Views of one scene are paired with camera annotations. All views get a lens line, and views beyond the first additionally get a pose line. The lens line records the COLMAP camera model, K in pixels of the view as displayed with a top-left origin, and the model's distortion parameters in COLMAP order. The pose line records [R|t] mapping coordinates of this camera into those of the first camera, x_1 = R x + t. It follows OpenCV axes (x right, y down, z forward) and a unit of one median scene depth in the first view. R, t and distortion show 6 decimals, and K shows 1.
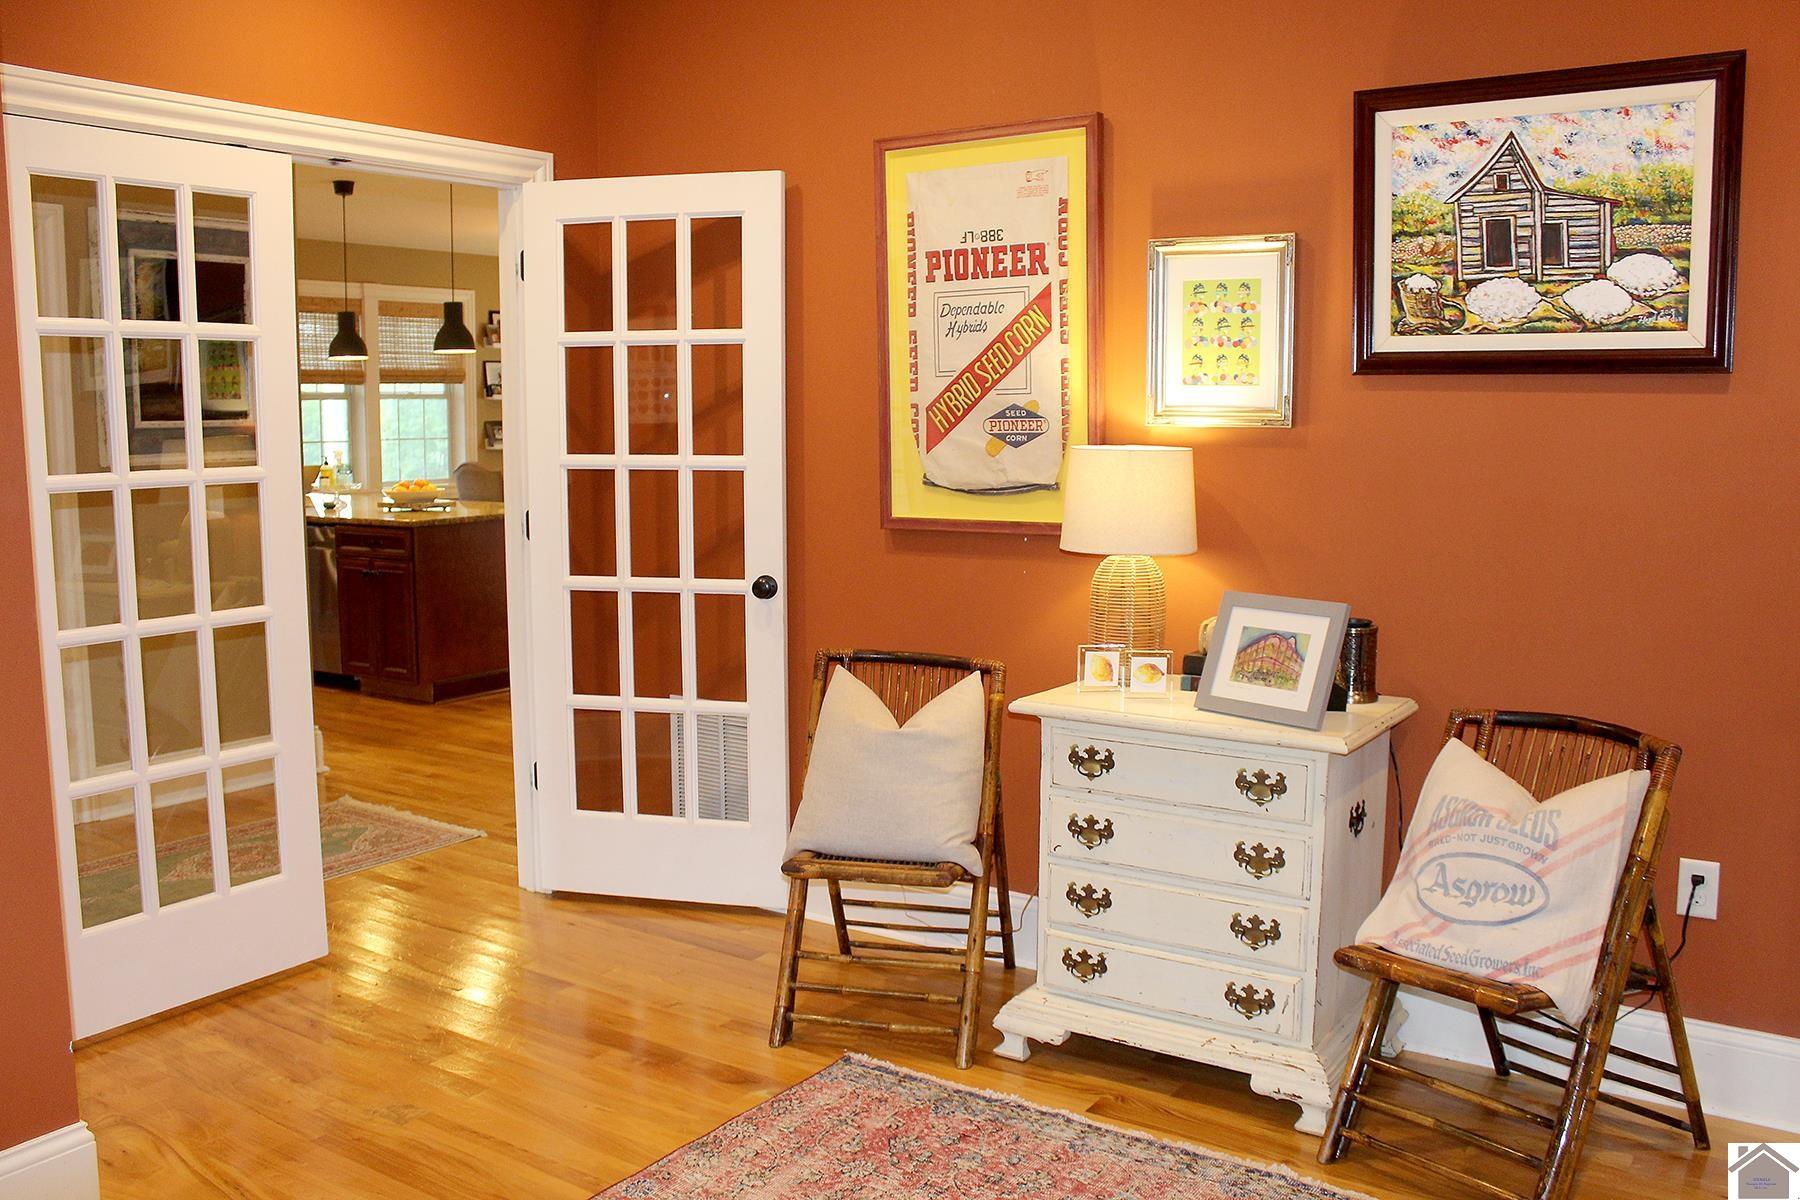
lens RADIAL K [[1496.8, 0, 900.0], [0, 1496.8, 600.0], [0, 0, 1]] dist [-0.162228, 0.167293]
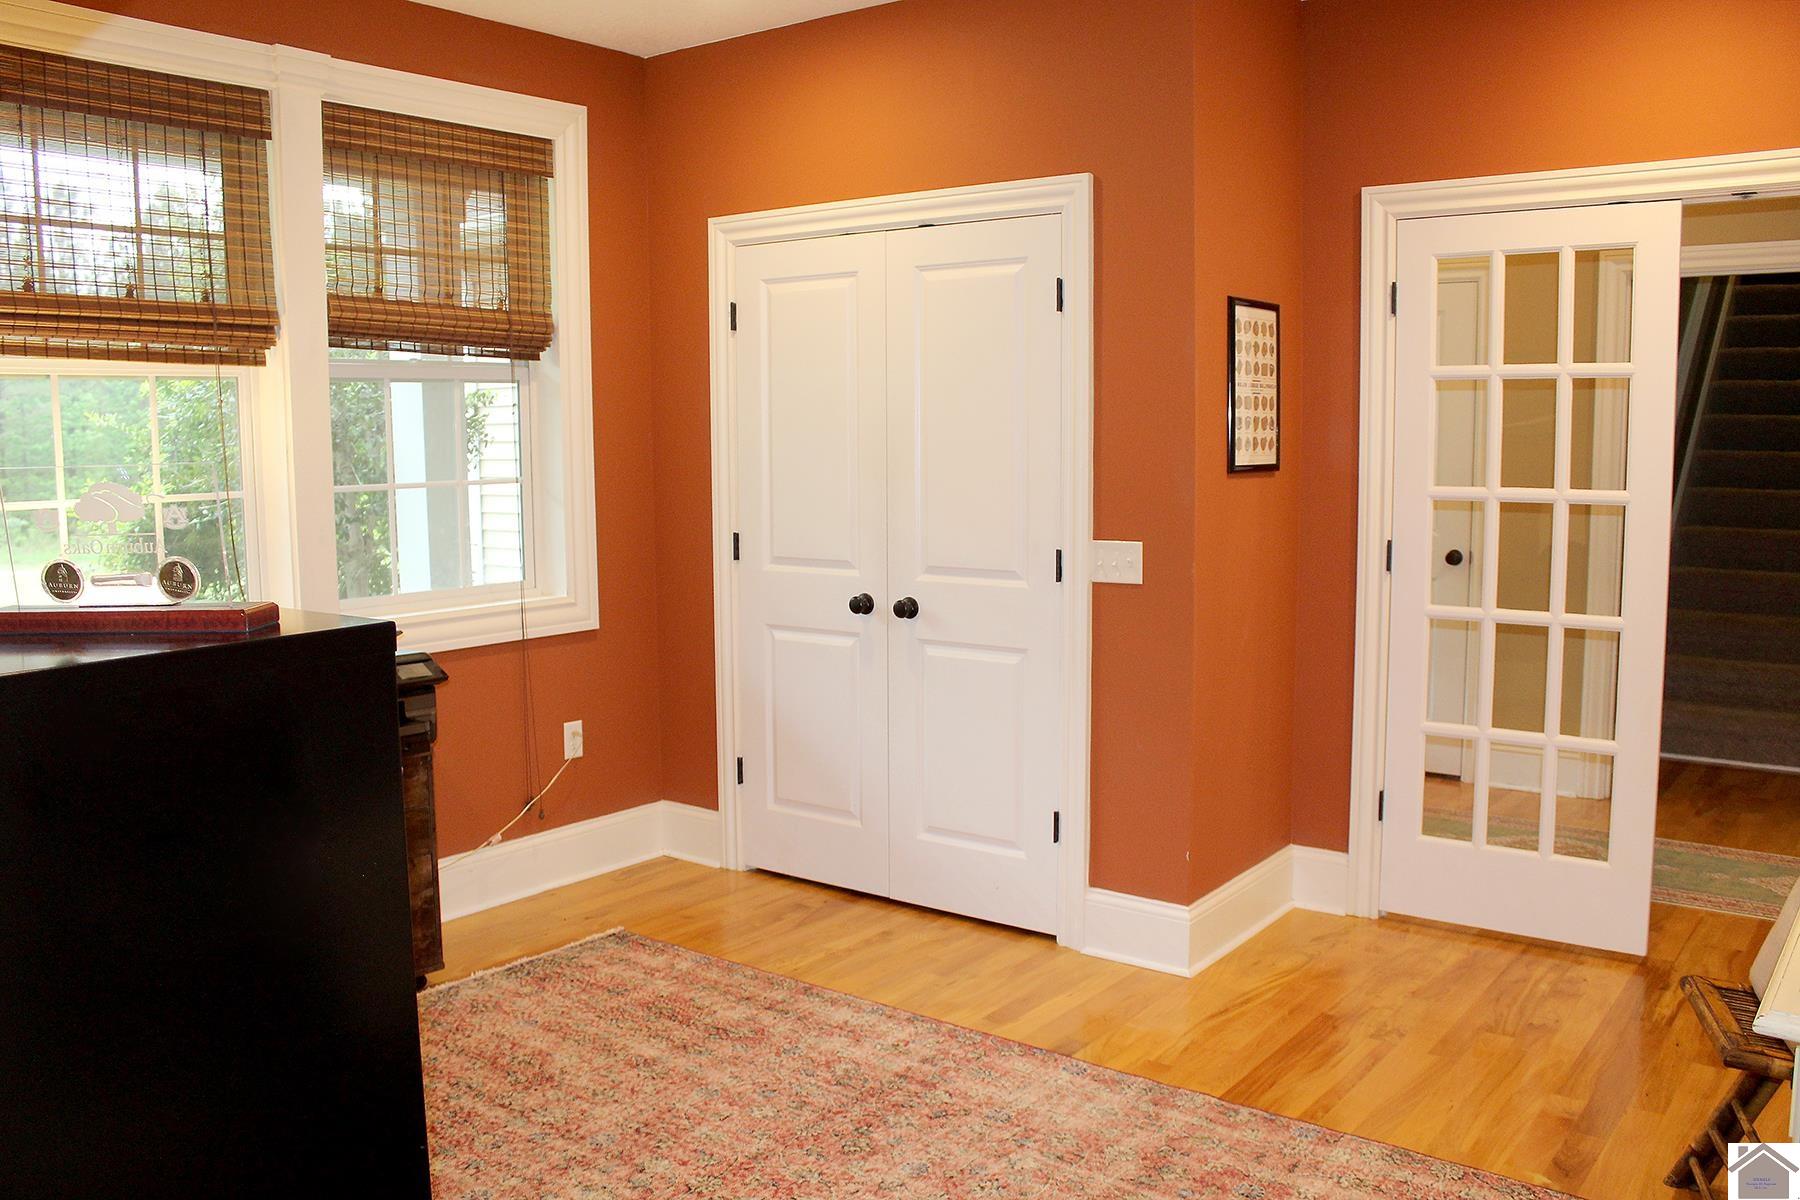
lens RADIAL K [[1496.8, 0, 900.0], [0, 1496.8, 600.0], [0, 0, 1]] dist [-0.162228, 0.167293]
pose [[-0.062234, 0.107216, -0.992286, 0.736898], [-0.125852, 0.985434, 0.114369, -0.070295], [0.990095, 0.131999, -0.047834, 0.559760]]
